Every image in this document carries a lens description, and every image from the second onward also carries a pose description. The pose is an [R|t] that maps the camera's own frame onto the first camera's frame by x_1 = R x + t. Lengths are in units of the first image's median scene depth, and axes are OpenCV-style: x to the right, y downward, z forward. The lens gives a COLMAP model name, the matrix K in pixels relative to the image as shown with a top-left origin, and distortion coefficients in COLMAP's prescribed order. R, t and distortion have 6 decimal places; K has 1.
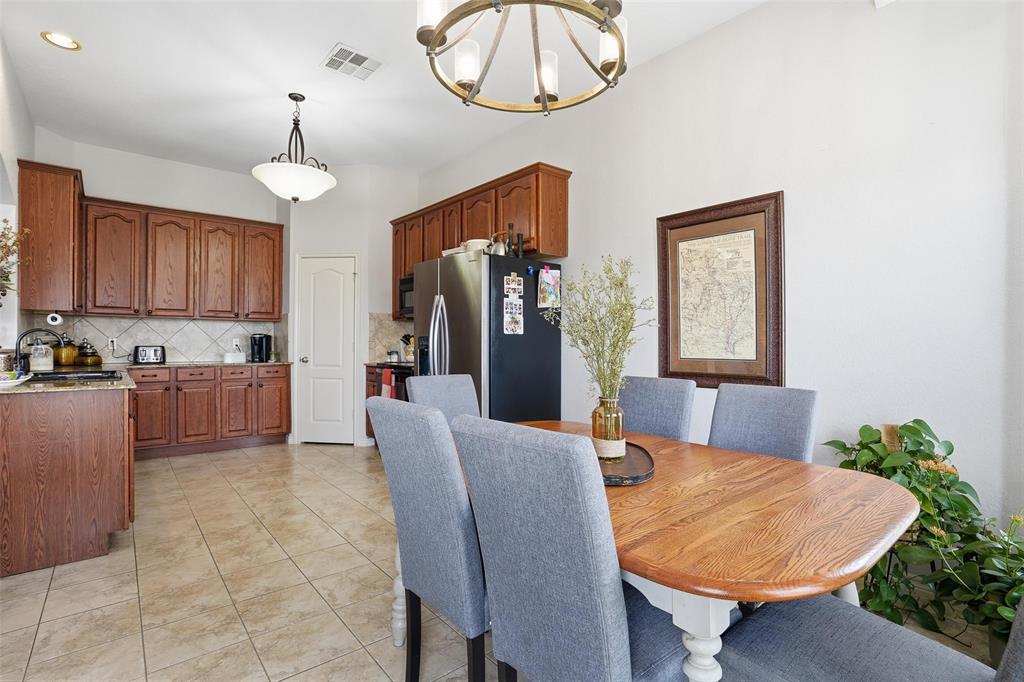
lens RADIAL K [[473.3, 0, 546.7], [0, 473.3, 342.9], [0, 0, 1]] dist [-0.046701, 0.012966]
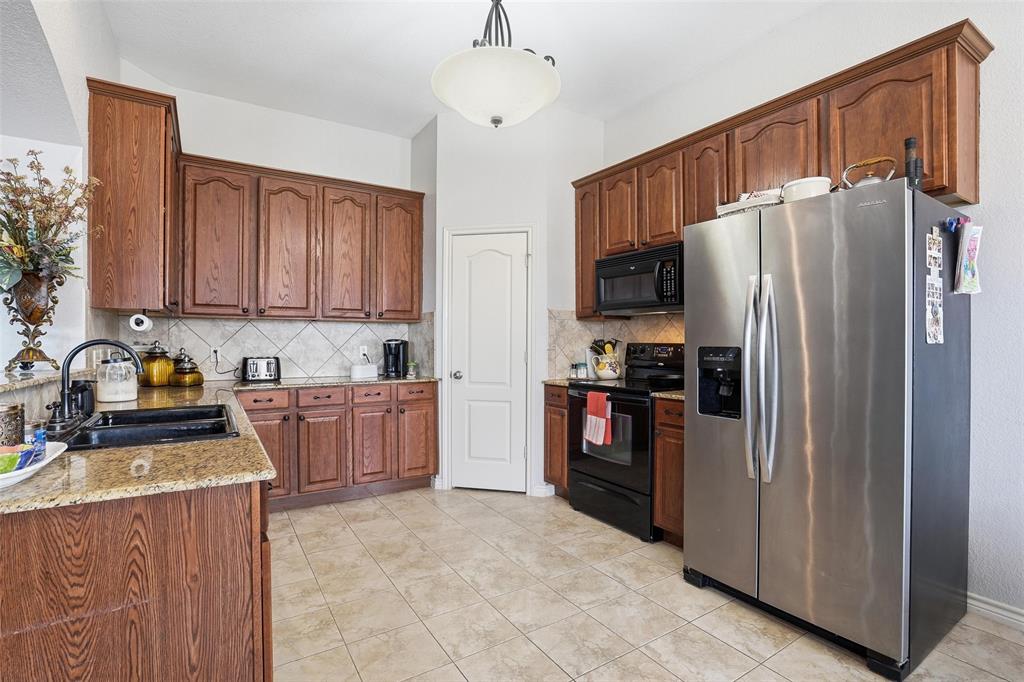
lens RADIAL K [[473.3, 0, 550.9], [0, 473.3, 340.9], [0, 0, 1]] dist [-0.046701, 0.012966]
pose [[0.992159, -0.004444, -0.124902, -0.308349], [0.004168, 0.999988, -0.002468, -0.016210], [0.124912, 0.001928, 0.992166, 0.316121]]
